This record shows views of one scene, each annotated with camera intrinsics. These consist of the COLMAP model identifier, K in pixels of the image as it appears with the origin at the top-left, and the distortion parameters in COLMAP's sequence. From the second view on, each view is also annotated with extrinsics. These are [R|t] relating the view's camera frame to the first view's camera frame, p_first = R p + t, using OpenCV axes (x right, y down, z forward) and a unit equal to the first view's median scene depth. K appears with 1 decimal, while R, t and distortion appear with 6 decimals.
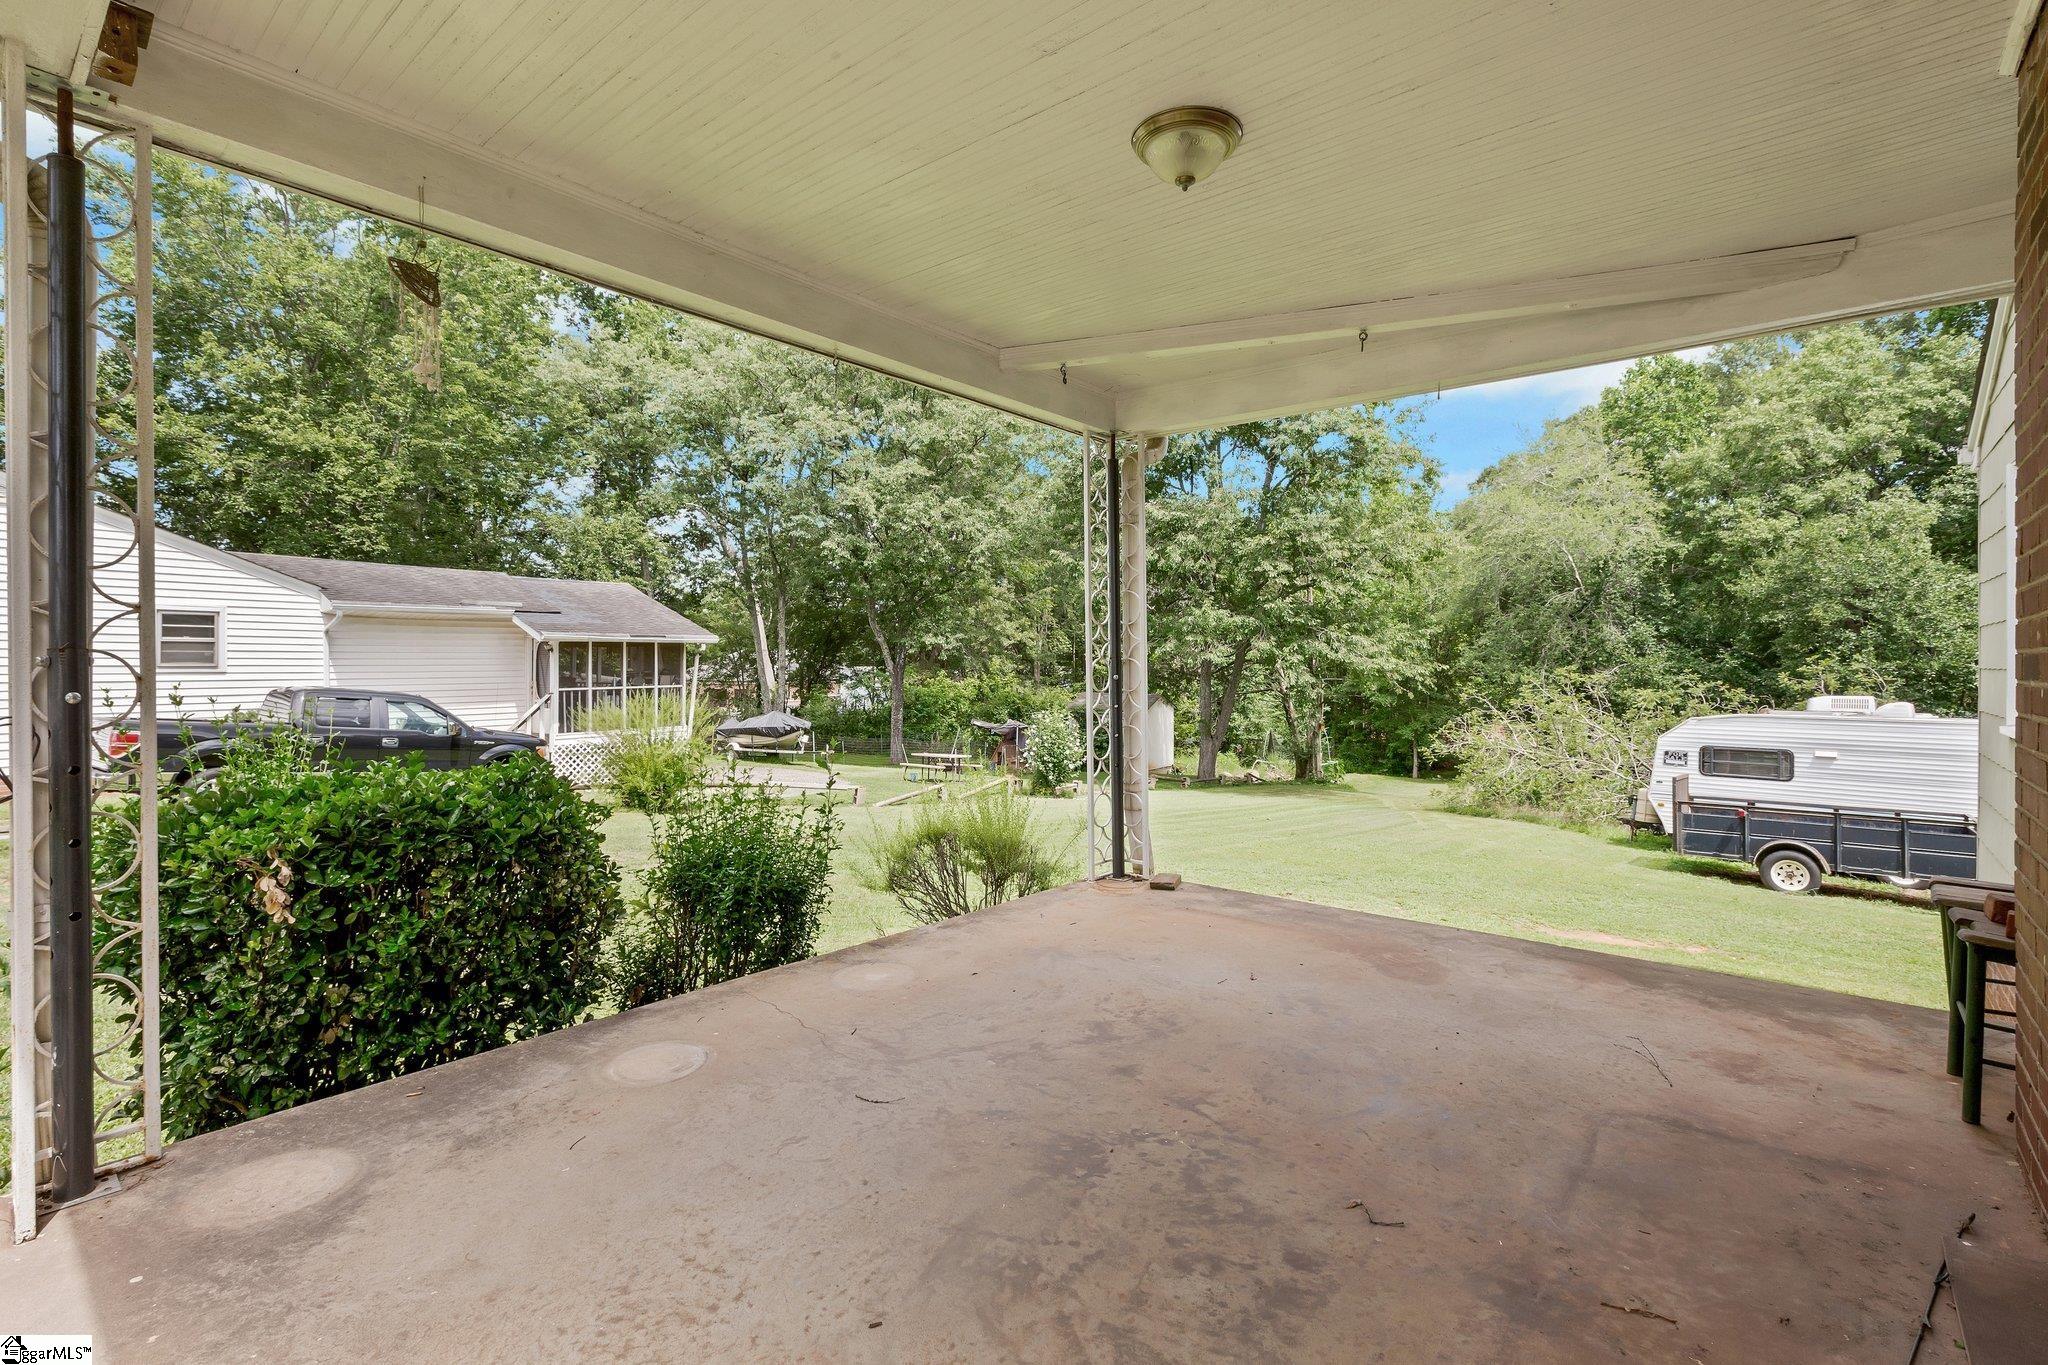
lens RADIAL K [[948.0, 0, 1010.0], [0, 948.0, 658.2], [0, 0, 1]] dist [0.000204, 0.000000]
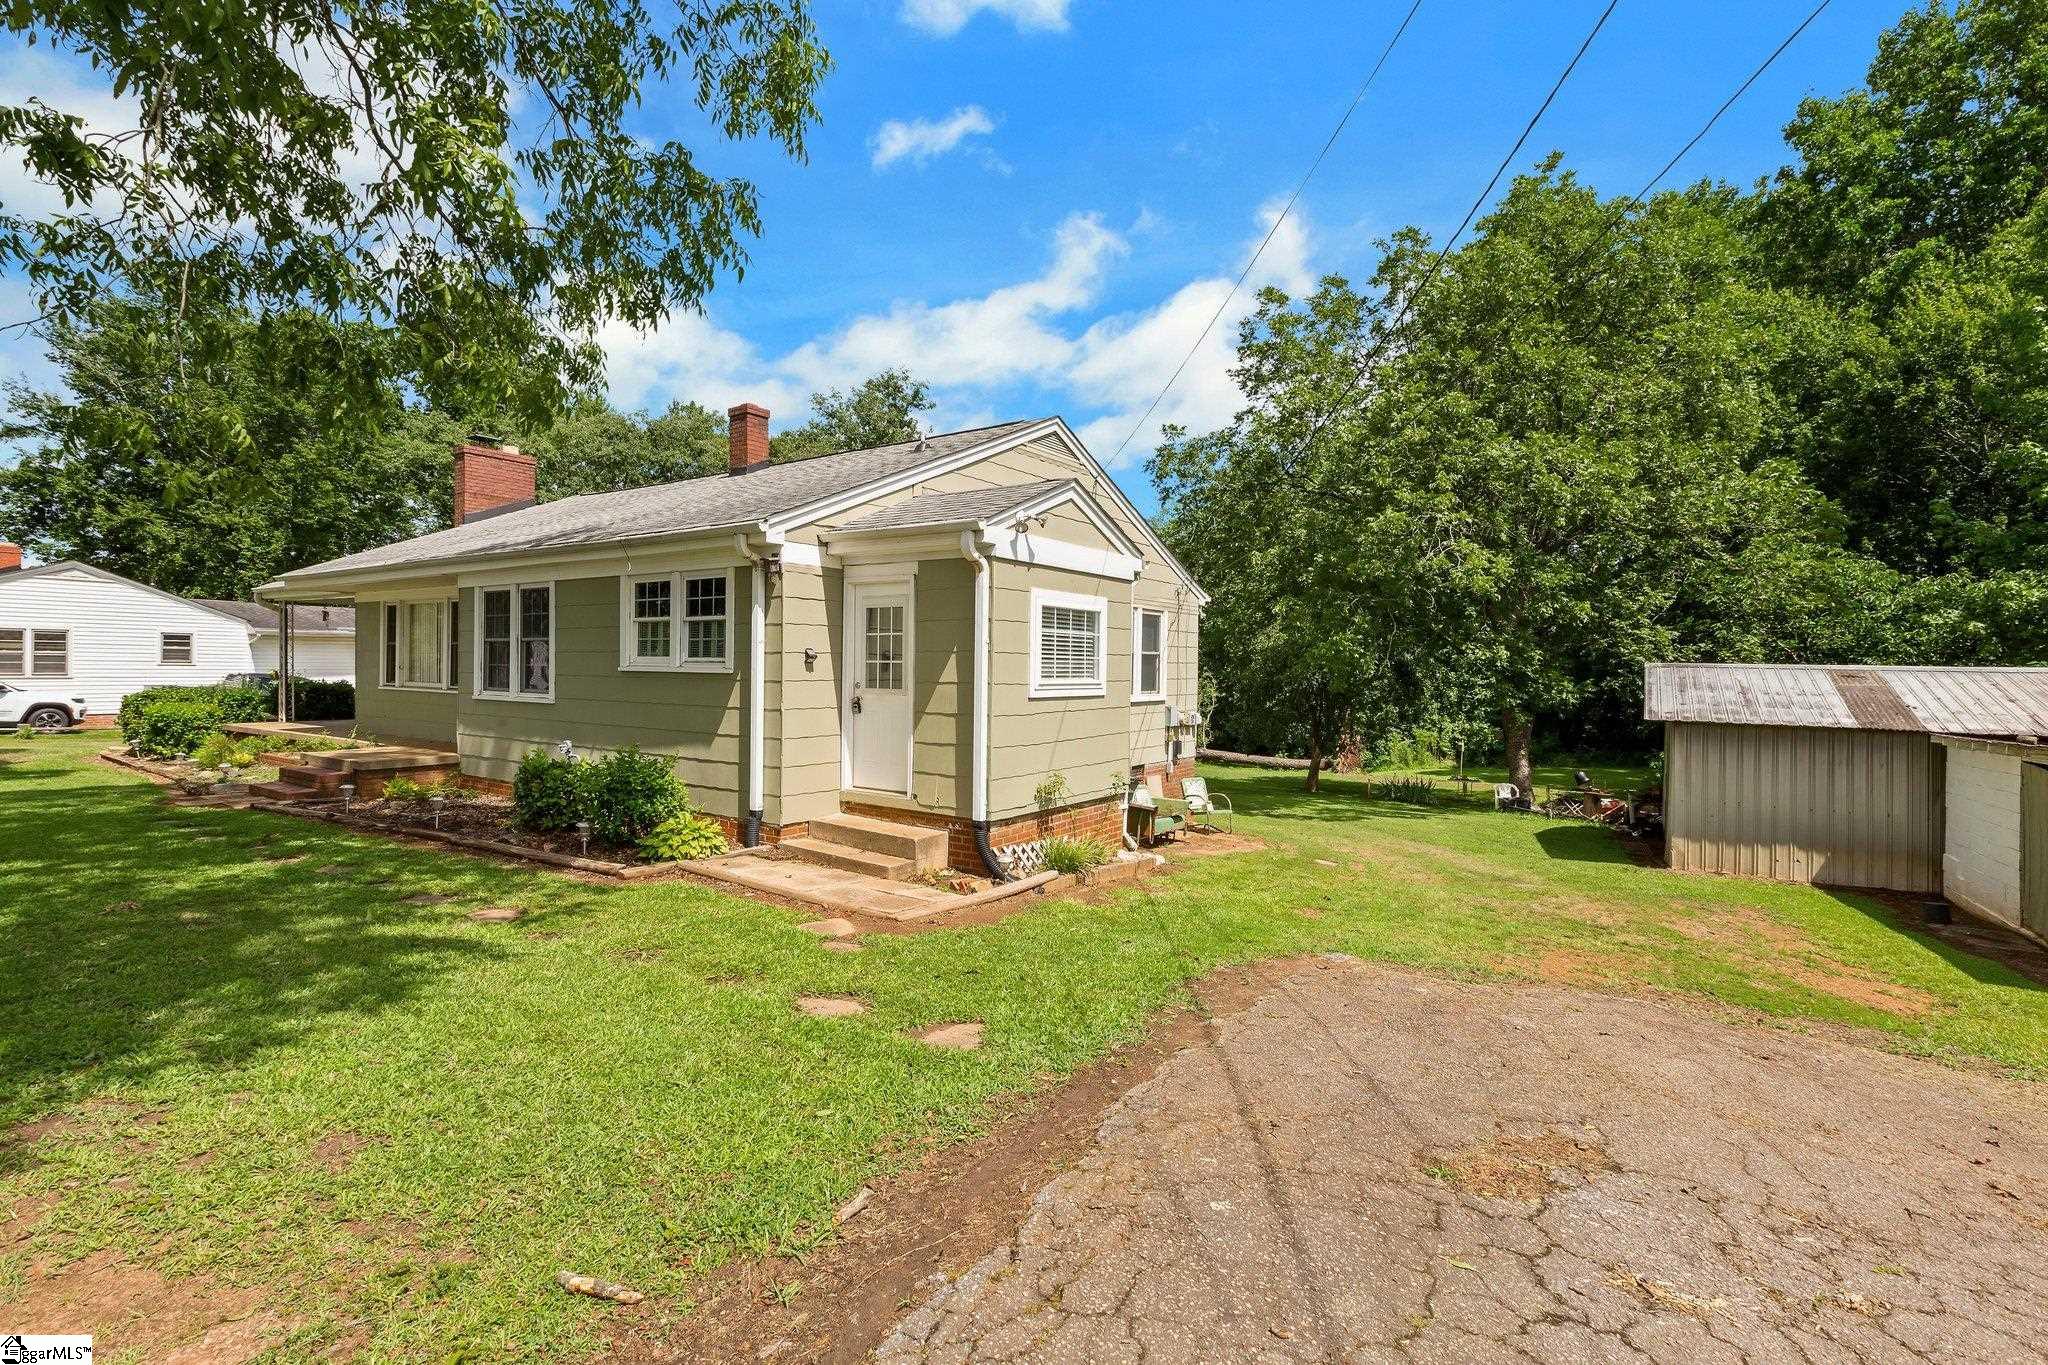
lens RADIAL K [[948.0, 0, 1010.0], [0, 948.0, 658.2], [0, 0, 1]] dist [0.000204, 0.000000]
pose [[0.994435, 0.013612, 0.104467, 0.412700], [-0.013250, 0.999904, -0.004163, -0.008637], [-0.104513, 0.002755, 0.994520, -0.728934]]
